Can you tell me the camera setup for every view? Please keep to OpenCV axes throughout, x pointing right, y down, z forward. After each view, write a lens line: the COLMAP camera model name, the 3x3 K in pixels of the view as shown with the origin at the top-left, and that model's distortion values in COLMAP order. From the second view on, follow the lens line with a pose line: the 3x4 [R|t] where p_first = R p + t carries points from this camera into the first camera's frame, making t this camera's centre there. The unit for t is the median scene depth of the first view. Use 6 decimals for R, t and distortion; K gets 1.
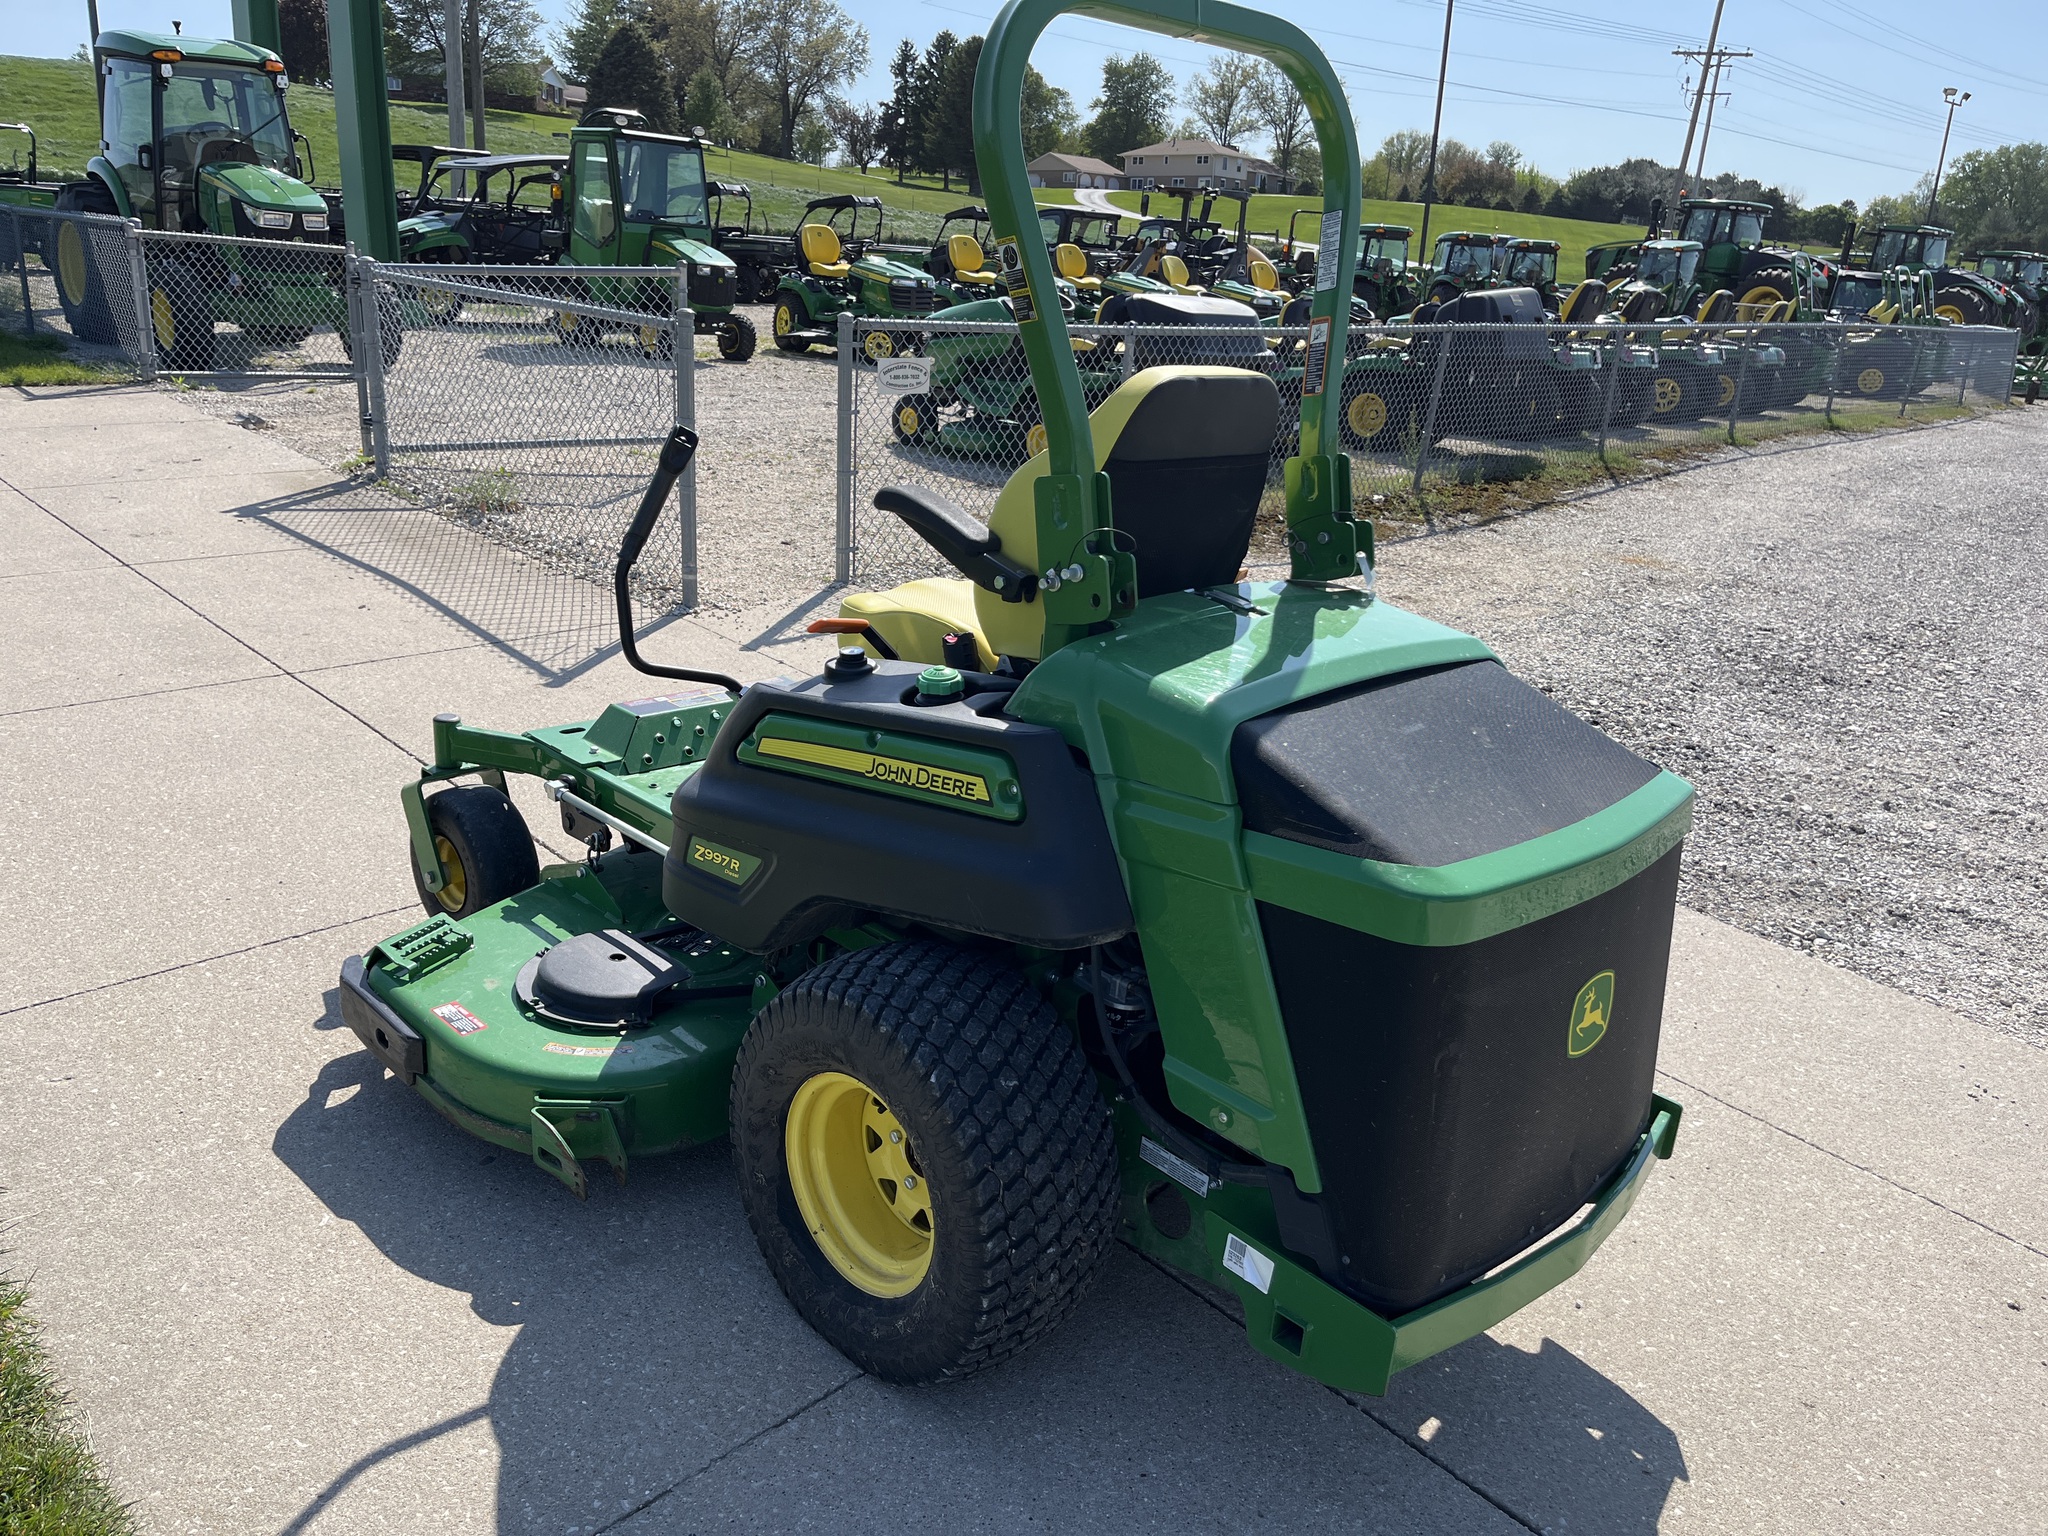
lens RADIAL K [[1549.0, 0, 1033.8], [0, 1549.0, 776.6], [0, 0, 1]] dist [0.047118, -0.049804]
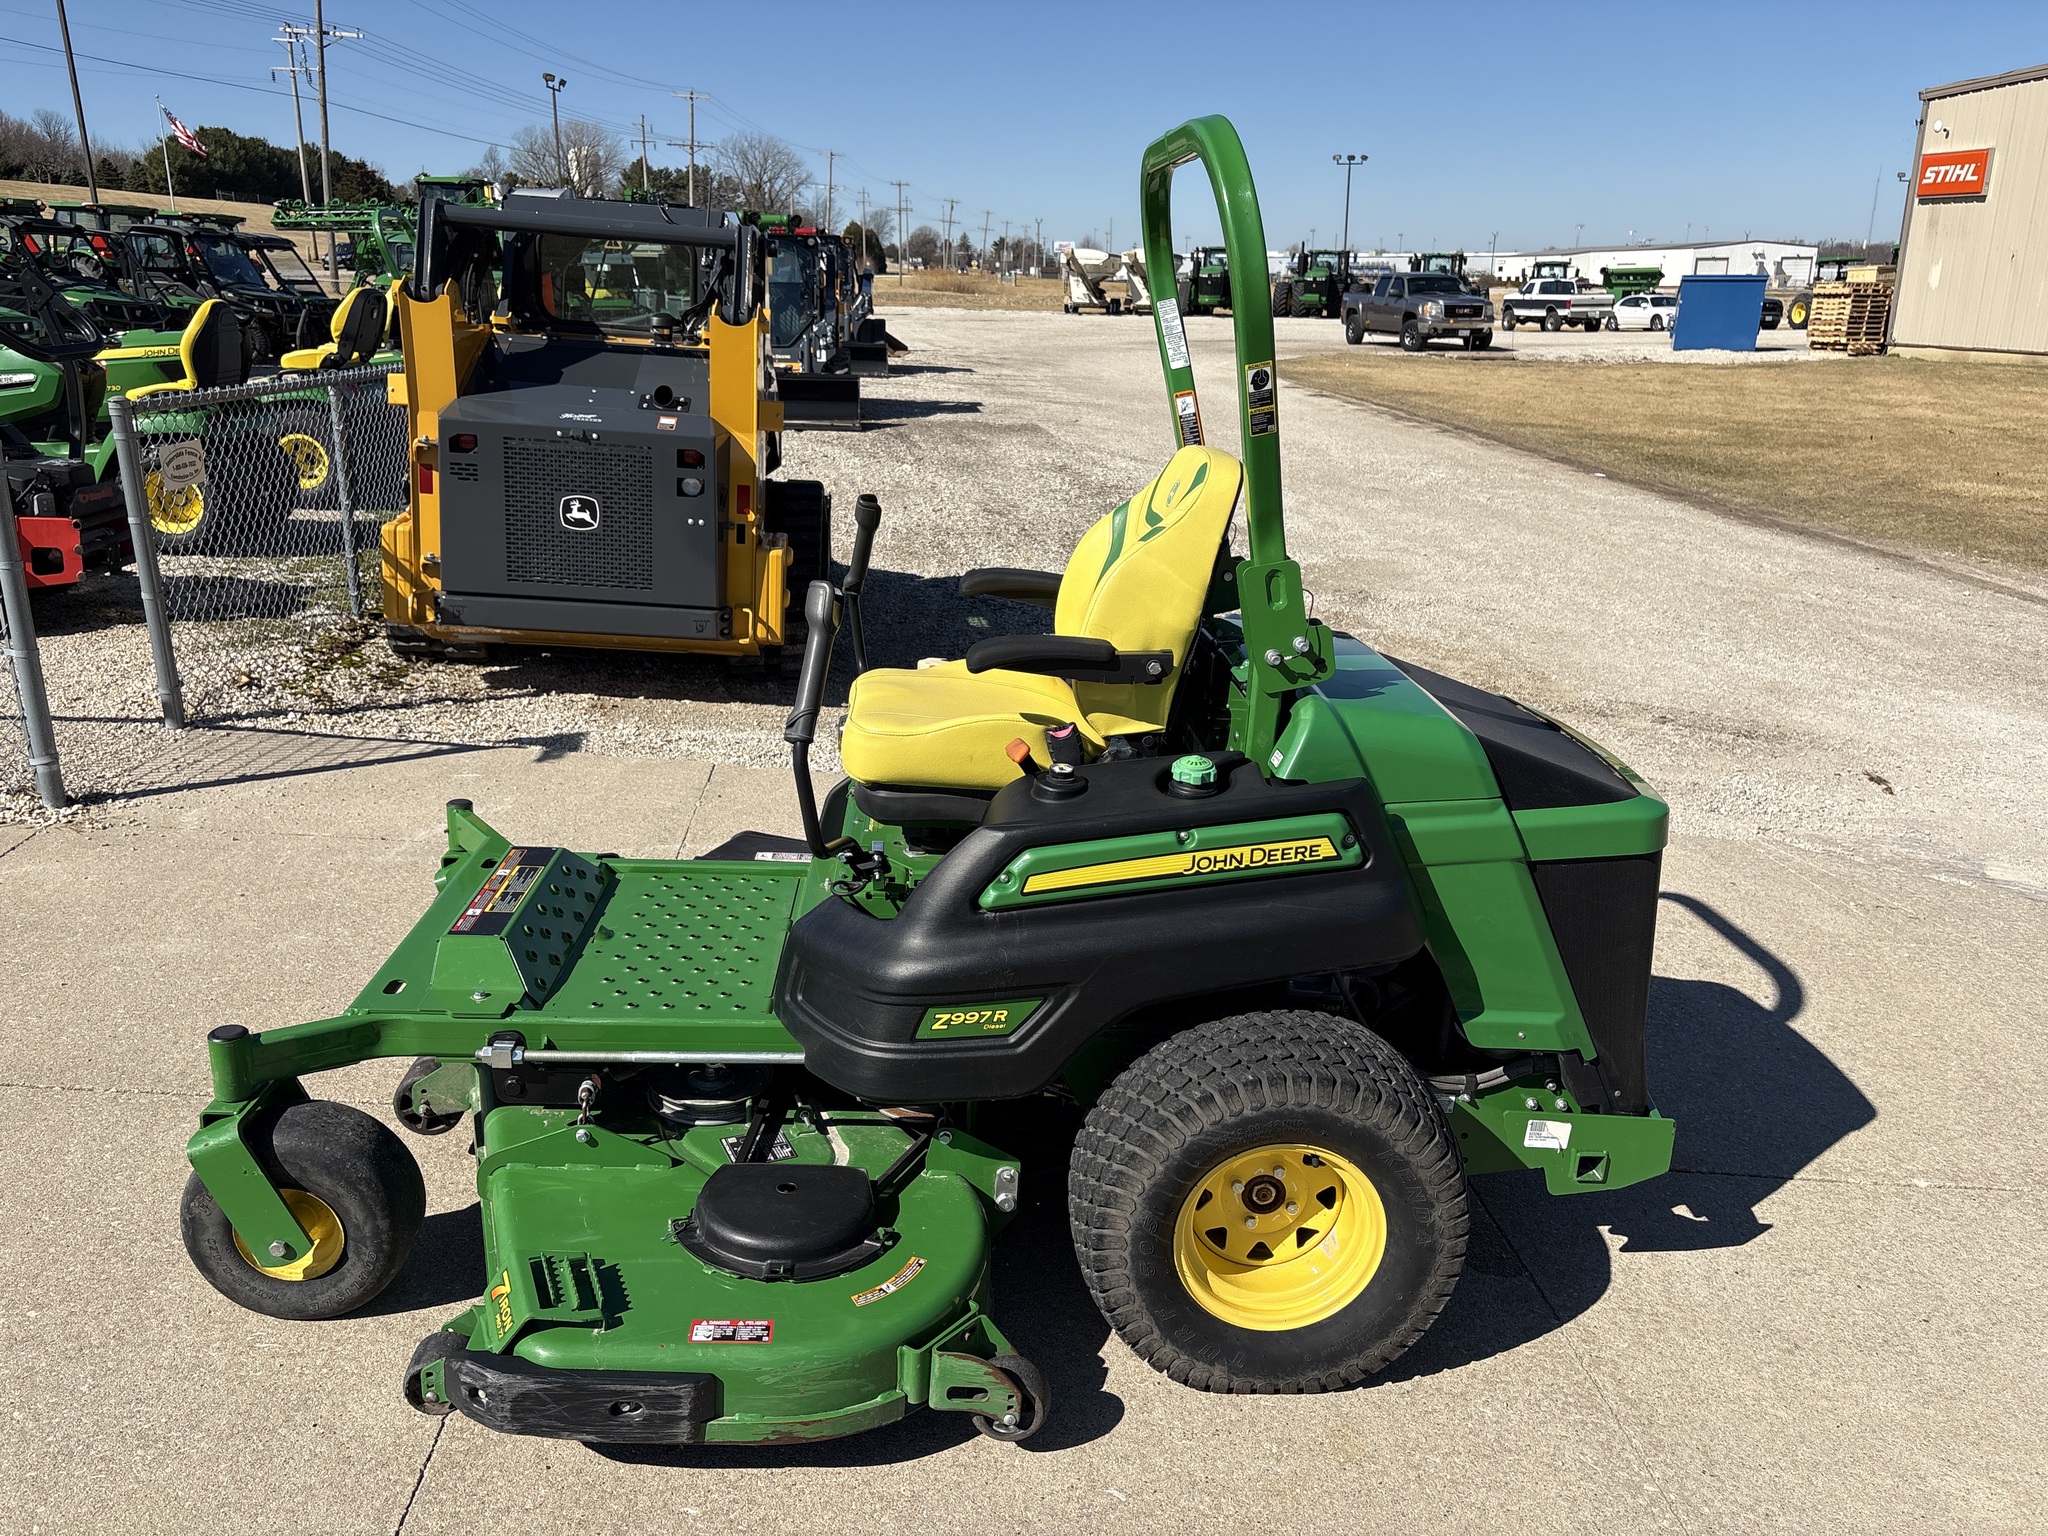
lens RADIAL K [[1549.0, 0, 1021.8], [0, 1549.0, 771.4], [0, 0, 1]] dist [0.047118, -0.049804]
pose [[0.677662, -0.263413, 0.686577, -0.826911], [0.252347, 0.960249, 0.119341, -0.206050], [-0.690721, 0.092382, 0.717196, 0.298113]]
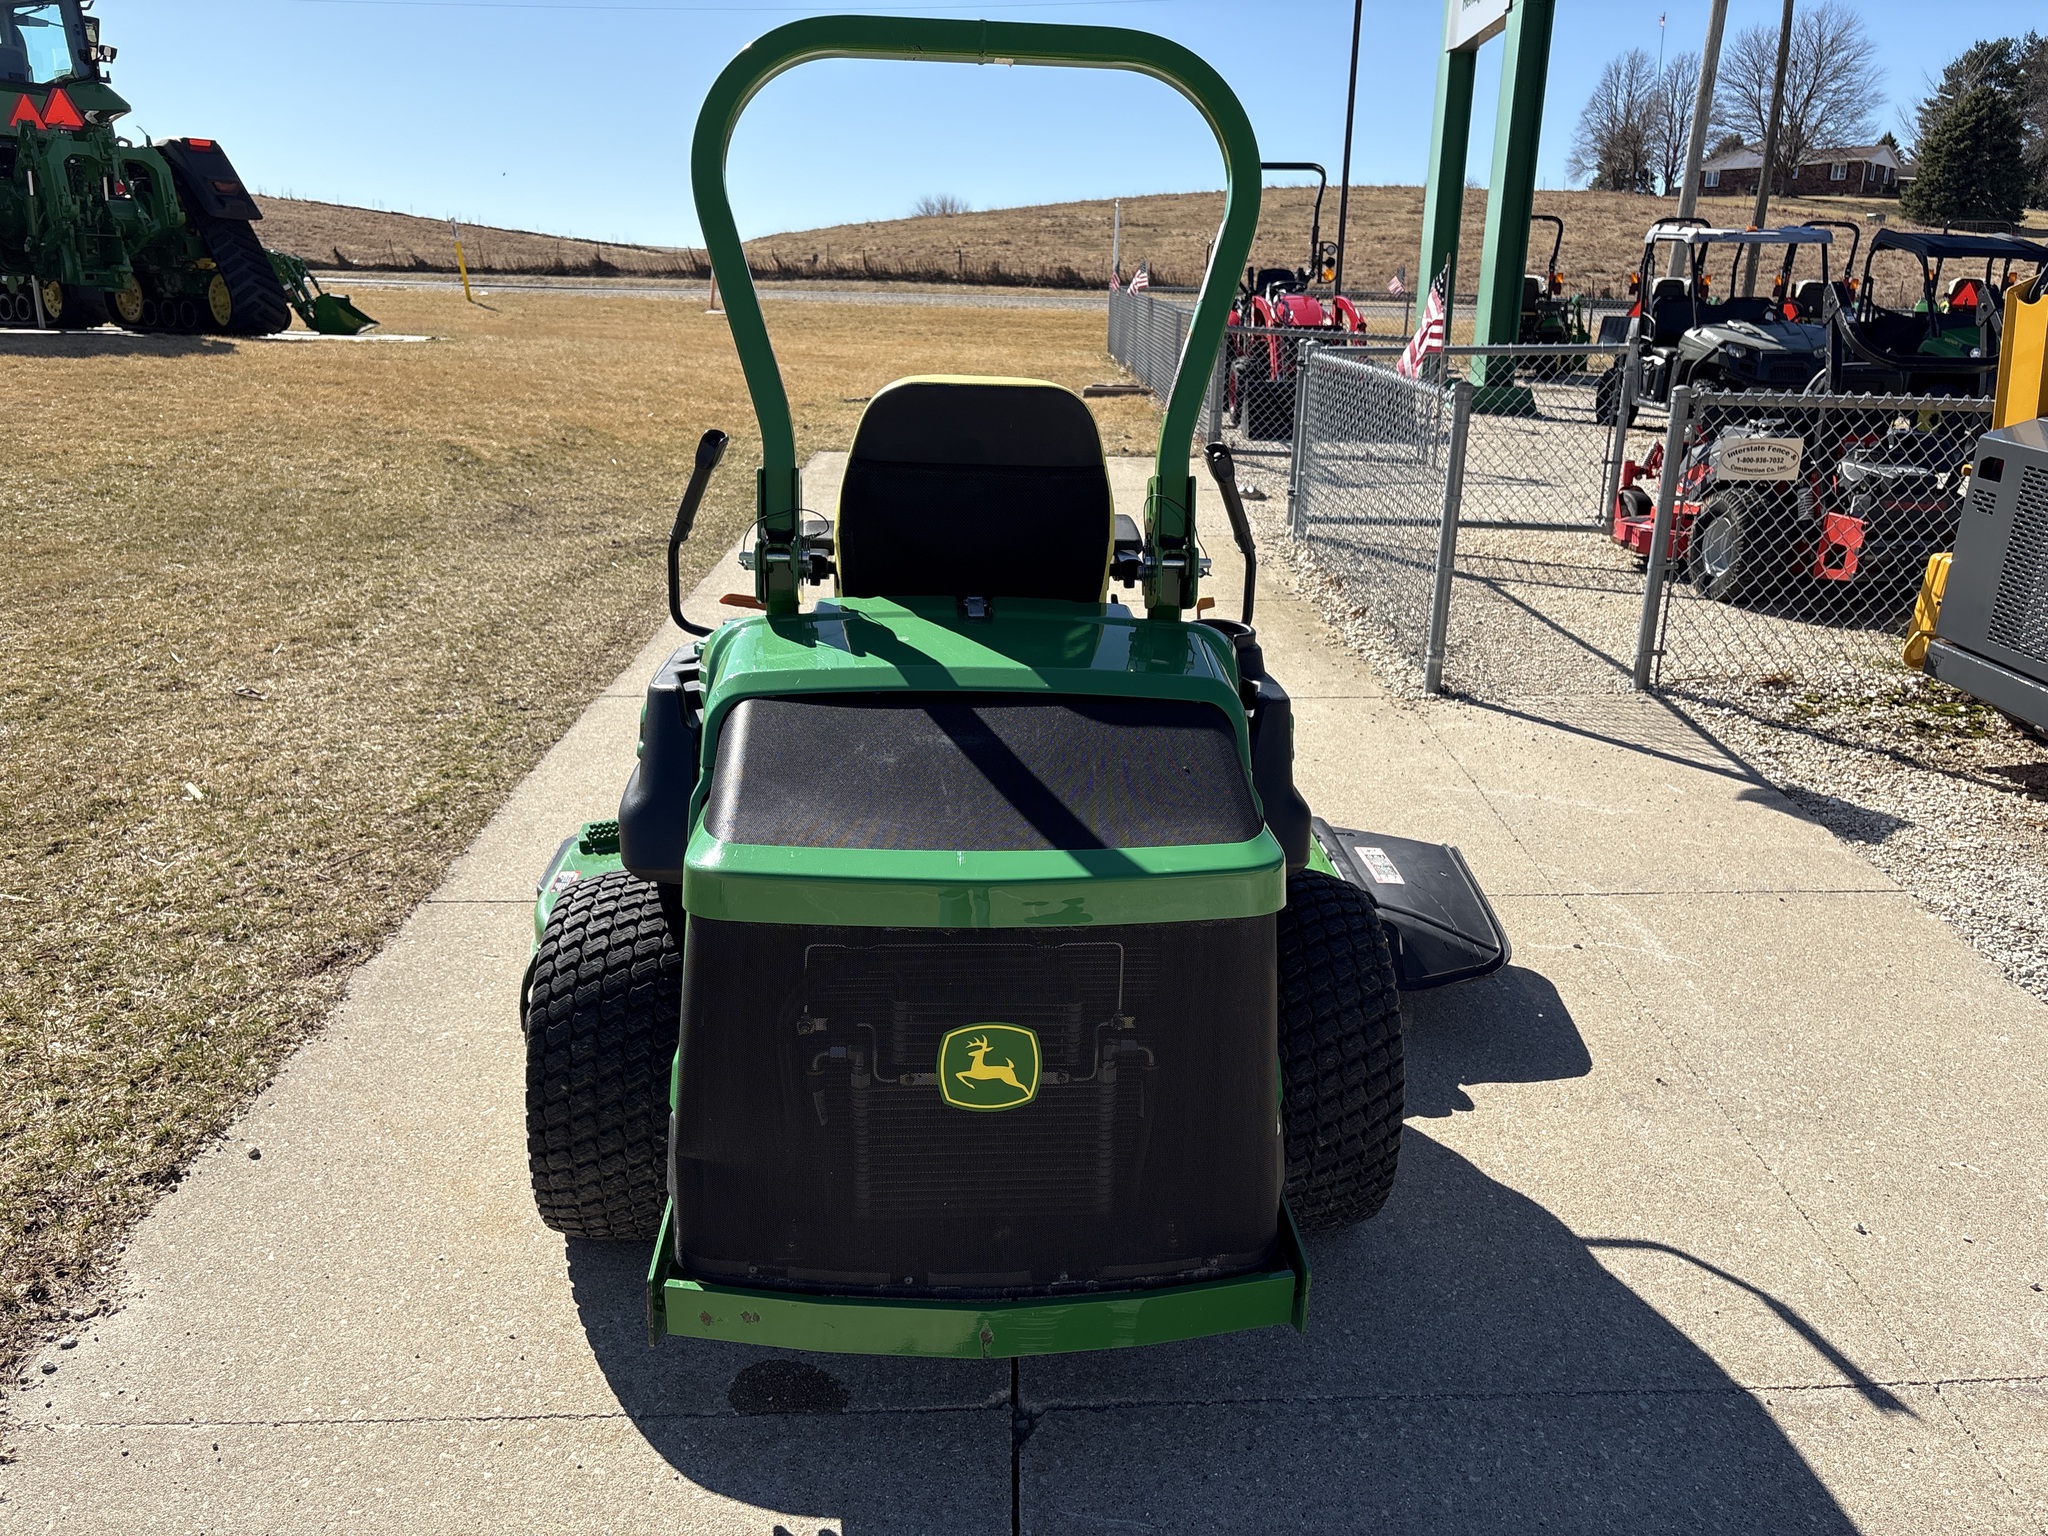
lens RADIAL K [[1549.0, 0, 1034.2], [0, 1549.0, 764.5], [0, 0, 1]] dist [0.047118, -0.049804]
pose [[0.743715, 0.153160, -0.650715, 0.824778], [-0.191652, 0.981390, 0.011949, -0.032613], [0.640435, 0.115825, 0.759228, 0.274589]]
